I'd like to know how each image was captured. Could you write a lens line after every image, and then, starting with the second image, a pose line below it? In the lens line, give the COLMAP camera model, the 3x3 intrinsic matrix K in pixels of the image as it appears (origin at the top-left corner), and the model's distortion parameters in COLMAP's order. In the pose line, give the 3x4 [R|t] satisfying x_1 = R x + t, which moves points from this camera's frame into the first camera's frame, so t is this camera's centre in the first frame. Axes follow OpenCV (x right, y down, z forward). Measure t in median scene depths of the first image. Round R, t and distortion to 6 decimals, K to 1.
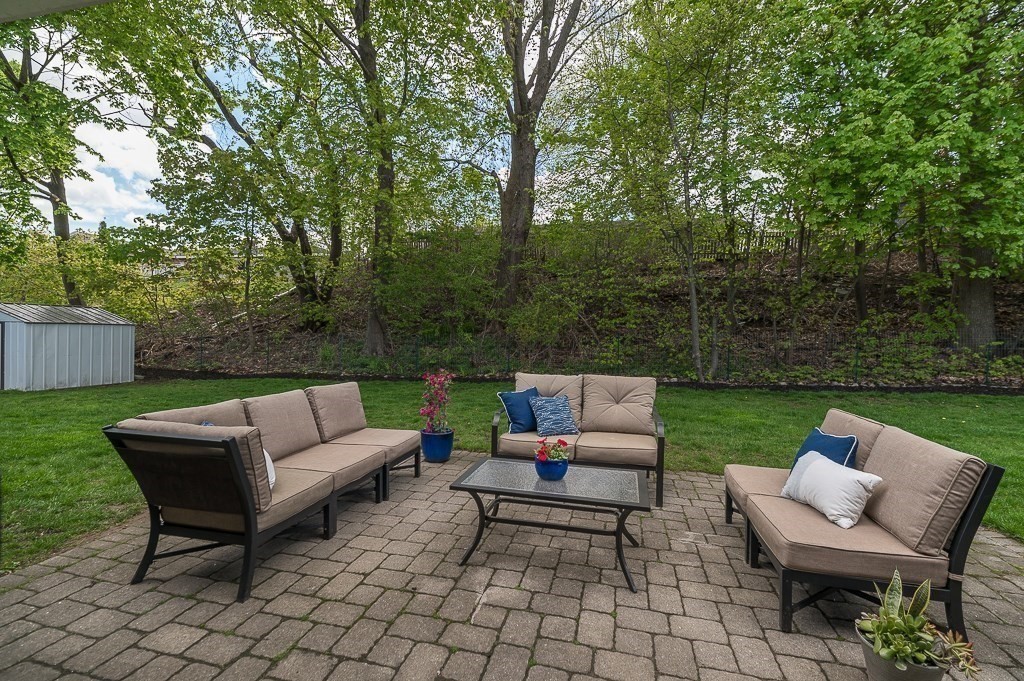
lens RADIAL K [[442.3, 0, 512.3], [0, 442.3, 336.6], [0, 0, 1]] dist [0.000859, -0.000065]
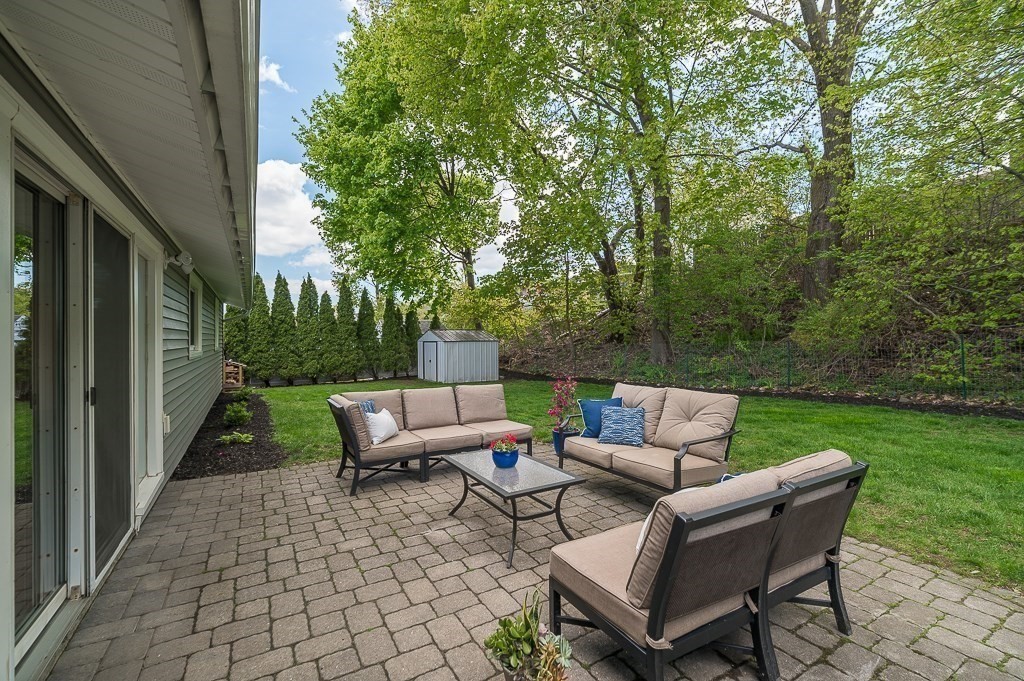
lens RADIAL K [[442.3, 0, 519.1], [0, 442.3, 335.1], [0, 0, 1]] dist [0.000859, -0.000065]
pose [[0.698216, -0.033784, -0.715090, 1.116391], [0.019033, 0.999409, -0.028633, -0.013052], [0.715634, 0.006381, 0.698446, 0.175928]]
